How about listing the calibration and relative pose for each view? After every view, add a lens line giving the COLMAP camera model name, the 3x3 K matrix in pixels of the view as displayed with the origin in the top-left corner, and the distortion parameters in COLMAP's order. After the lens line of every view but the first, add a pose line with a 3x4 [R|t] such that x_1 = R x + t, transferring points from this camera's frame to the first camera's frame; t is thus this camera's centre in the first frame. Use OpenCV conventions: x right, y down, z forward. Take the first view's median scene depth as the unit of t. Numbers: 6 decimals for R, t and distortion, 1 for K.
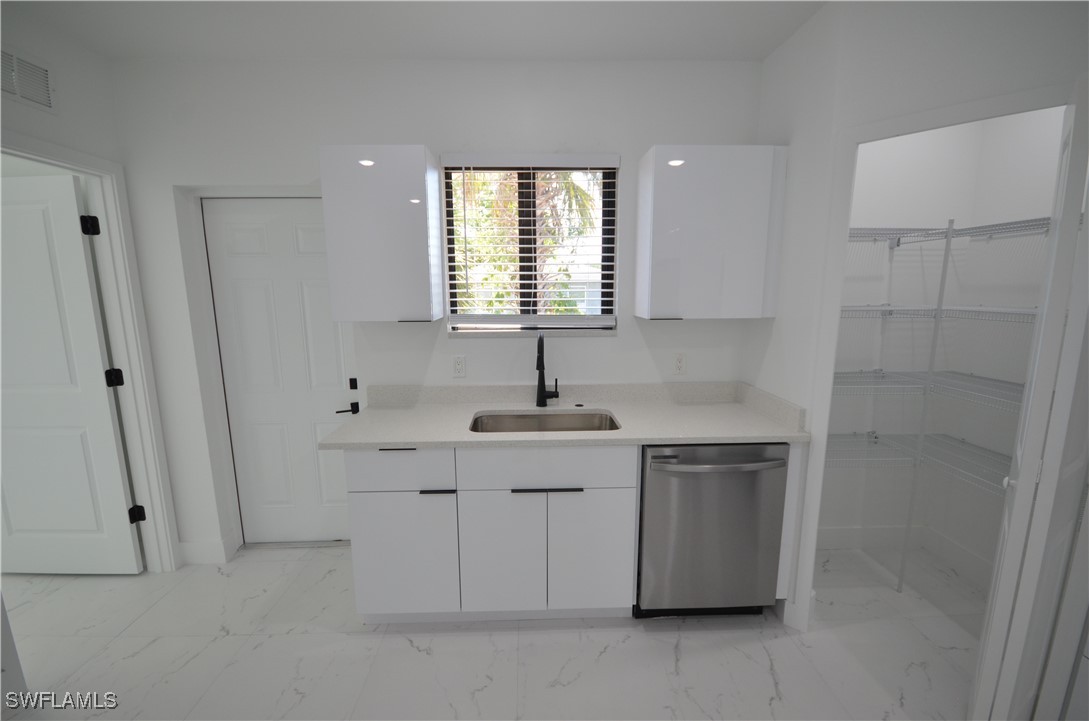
lens RADIAL K [[483.0, 0, 537.9], [0, 483.0, 371.6], [0, 0, 1]] dist [0.004451, -0.006876]
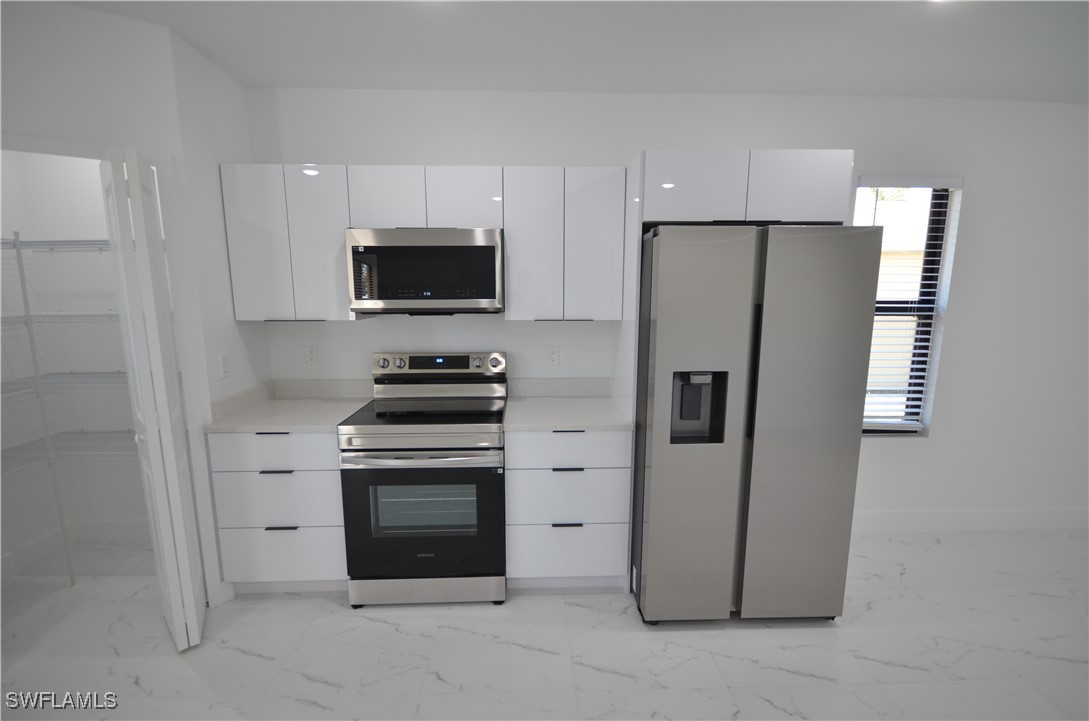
lens RADIAL K [[483.0, 0, 547.9], [0, 483.0, 369.0], [0, 0, 1]] dist [0.004451, -0.006876]
pose [[0.009142, -0.156413, 0.987649, -0.191927], [0.168967, 0.973730, 0.152644, 0.014435], [-0.985579, 0.165485, 0.035330, -0.123454]]
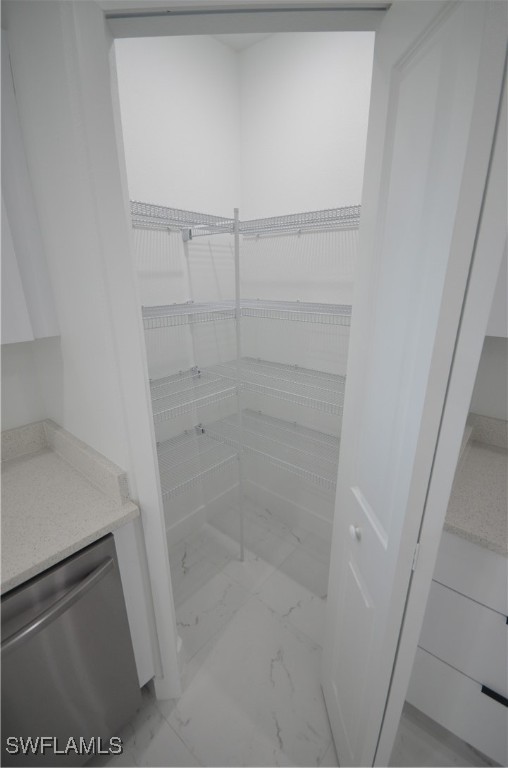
lens RADIAL K [[340.6, 0, 265.9], [0, 340.6, 387.5], [0, 0, 1]] dist [0.004451, -0.006876]
pose [[0.658538, -0.234891, 0.714950, 0.298844], [0.120544, 0.970698, 0.207882, -0.098915], [-0.742831, -0.050716, 0.667556, 0.432573]]
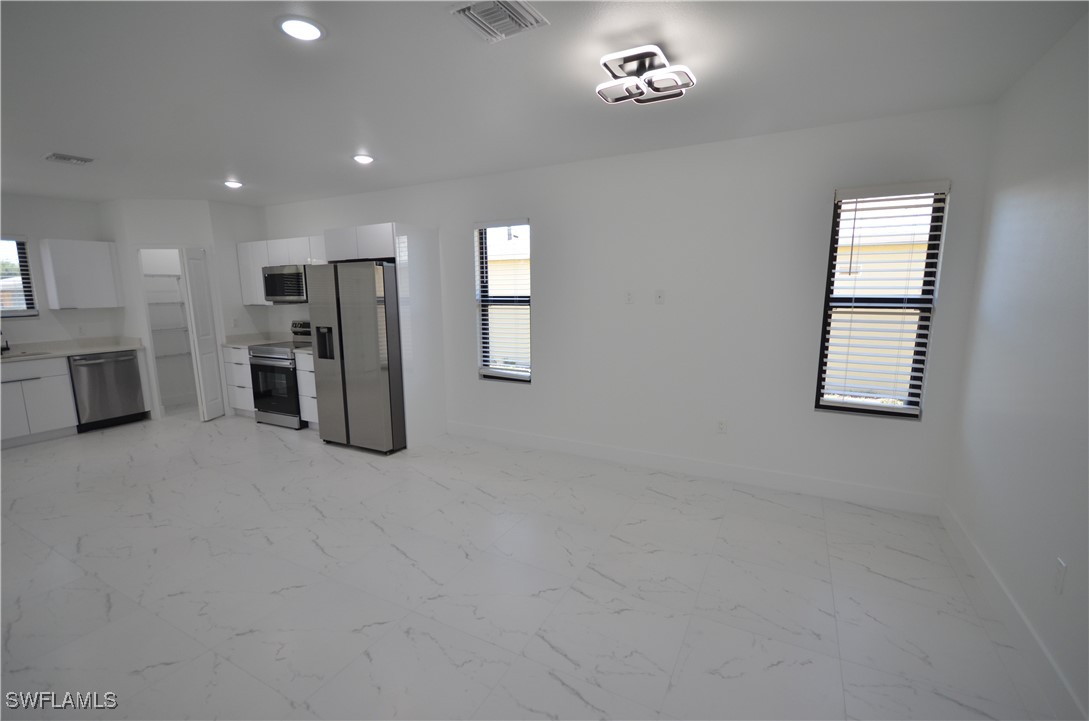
lens RADIAL K [[483.0, 0, 546.5], [0, 483.0, 369.7], [0, 0, 1]] dist [0.004451, -0.006876]
pose [[0.500970, -0.142207, 0.853702, -0.582813], [0.153911, 0.985324, 0.073815, 0.346526], [-0.851669, 0.094415, 0.515505, -2.047916]]
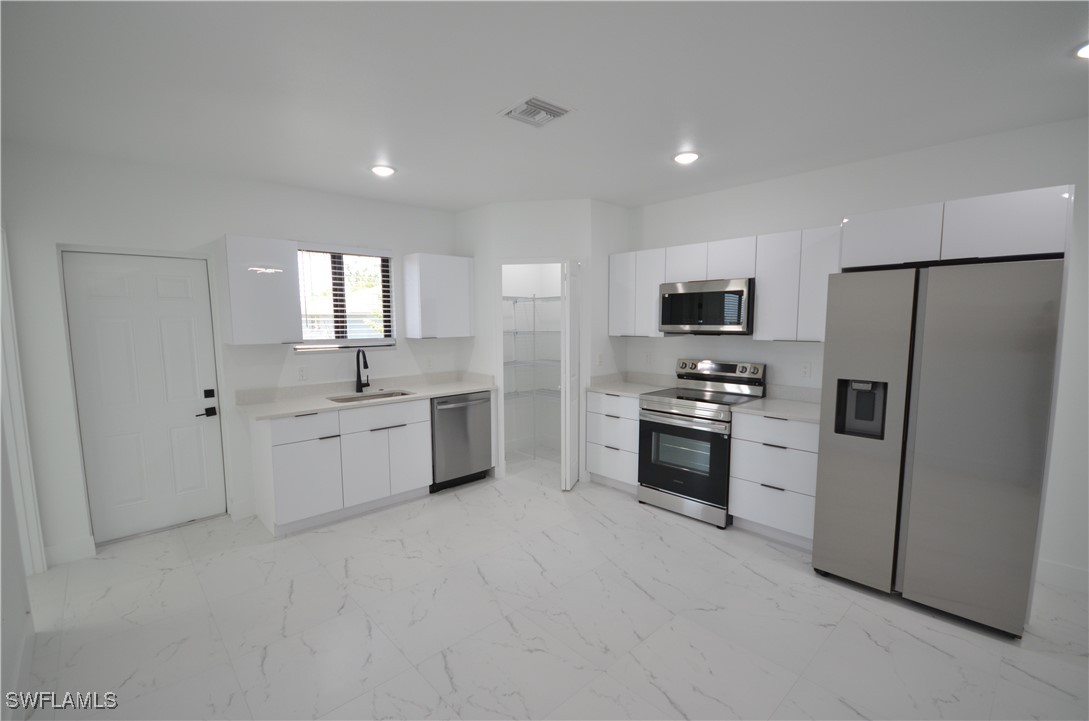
lens RADIAL K [[483.0, 0, 539.8], [0, 483.0, 367.6], [0, 0, 1]] dist [0.004451, -0.006876]
pose [[0.755716, -0.066054, 0.651560, -0.622824], [0.113198, 0.993101, -0.030615, 0.110937], [-0.645043, 0.096891, 0.757979, -0.703420]]
